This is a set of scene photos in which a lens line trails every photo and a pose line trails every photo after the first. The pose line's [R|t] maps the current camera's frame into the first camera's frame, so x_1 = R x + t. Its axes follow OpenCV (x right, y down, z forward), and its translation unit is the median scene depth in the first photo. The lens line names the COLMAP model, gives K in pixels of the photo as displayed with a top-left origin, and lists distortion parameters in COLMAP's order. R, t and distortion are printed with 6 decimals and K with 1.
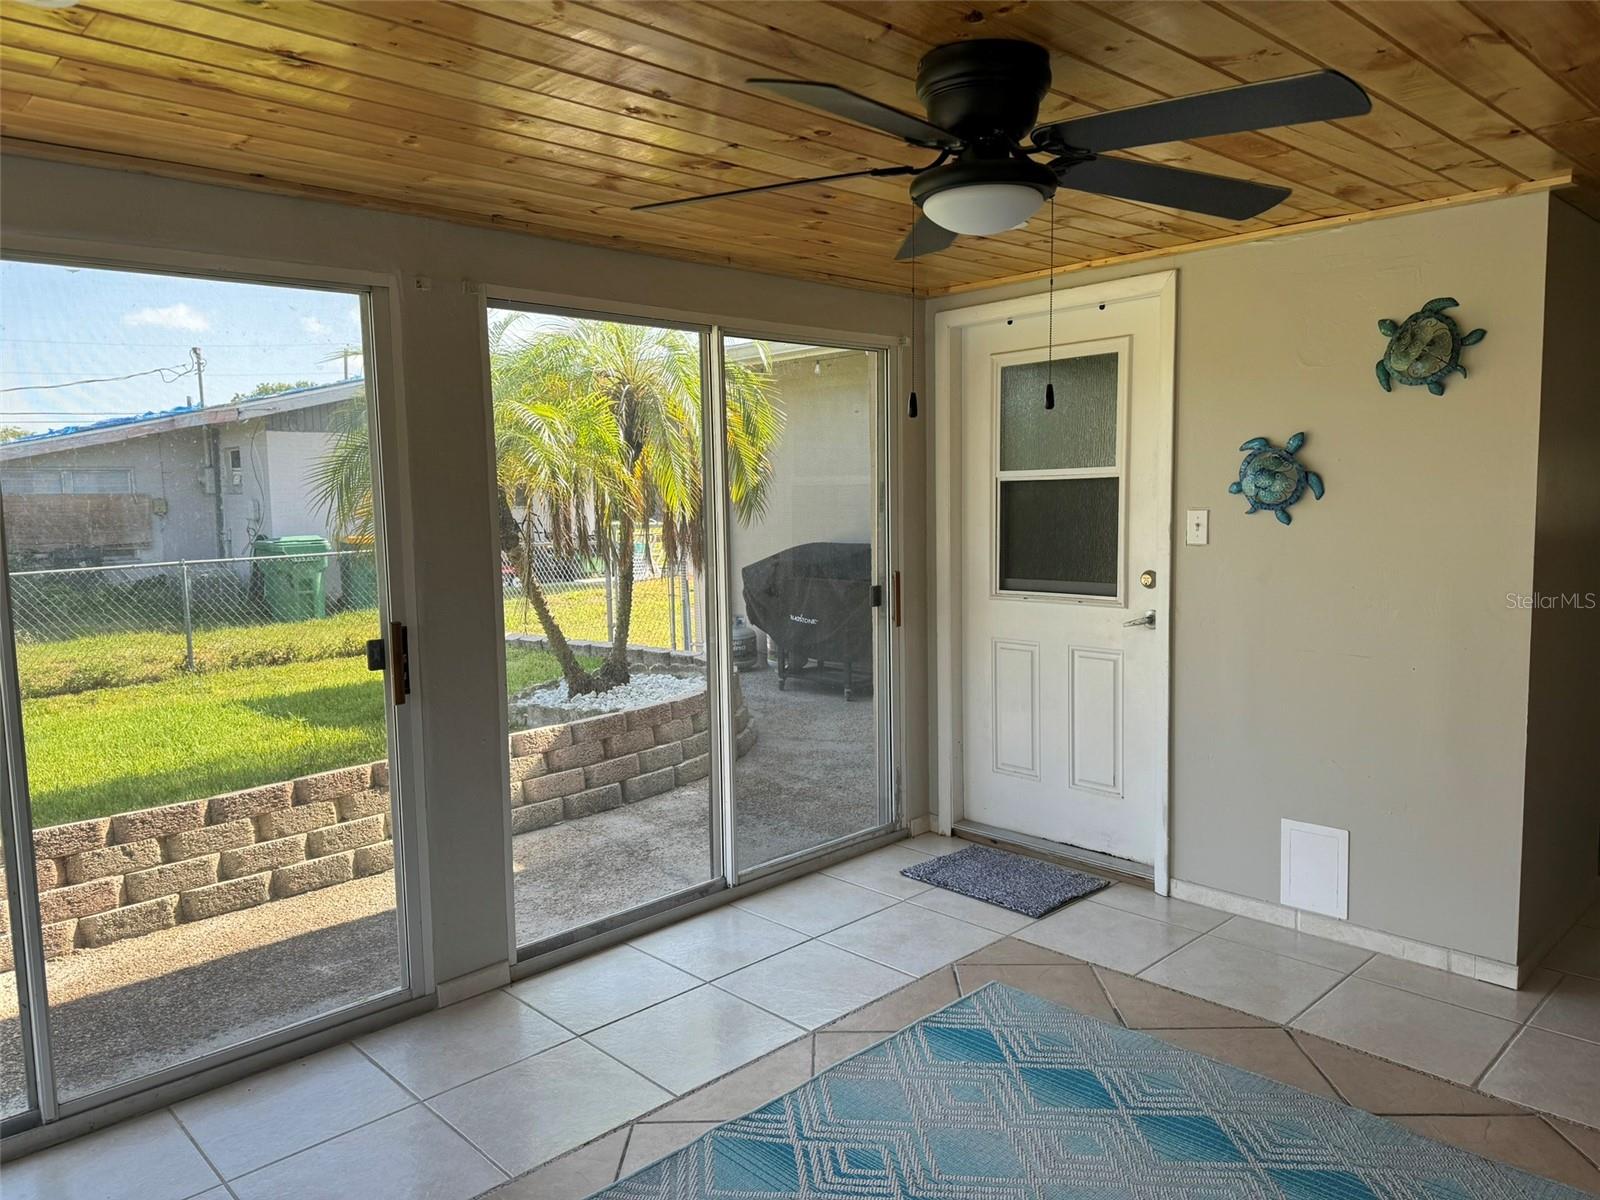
lens RADIAL K [[1129.5, 0, 800.0], [0, 1129.5, 600.0], [0, 0, 1]] dist [0.002820, -0.005908]
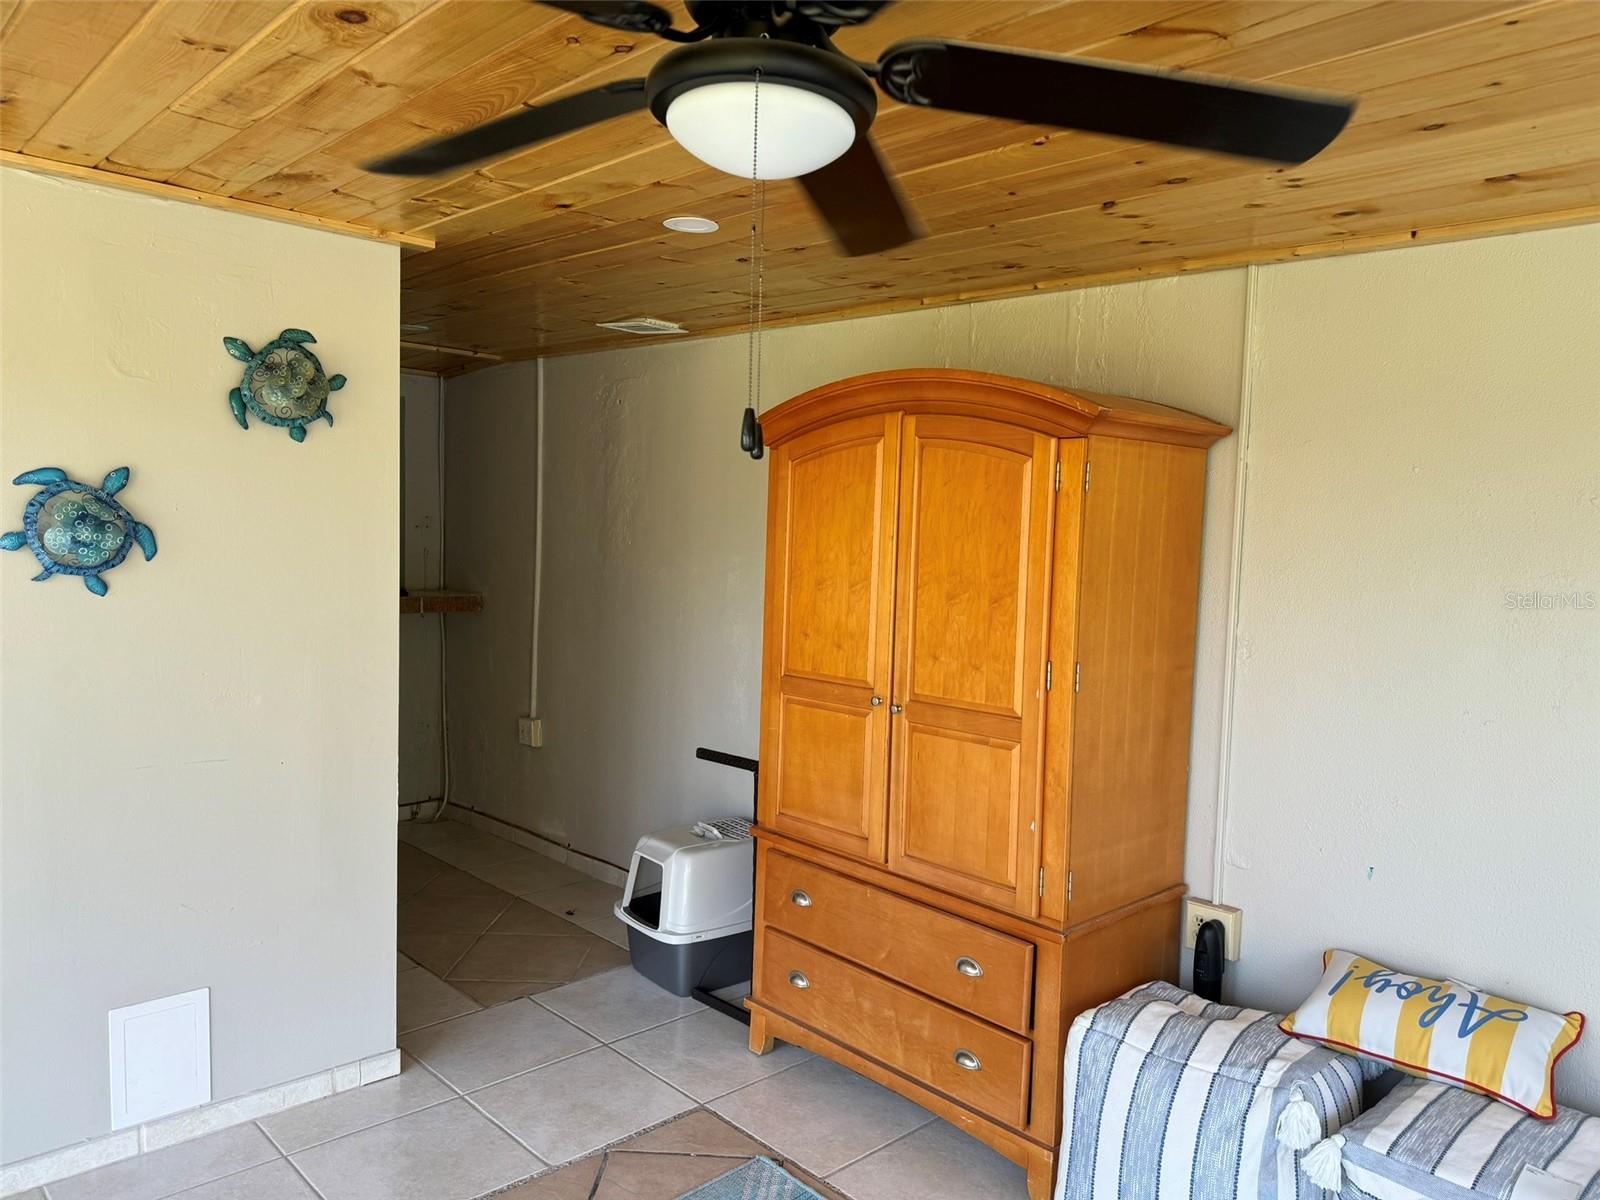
lens RADIAL K [[1129.5, 0, 800.0], [0, 1129.5, 600.0], [0, 0, 1]] dist [0.002820, -0.005908]
pose [[-0.002335, -0.041802, 0.999123, -0.294222], [0.065680, 0.996962, 0.041865, -0.069758], [-0.997838, 0.065720, 0.000418, 0.608727]]
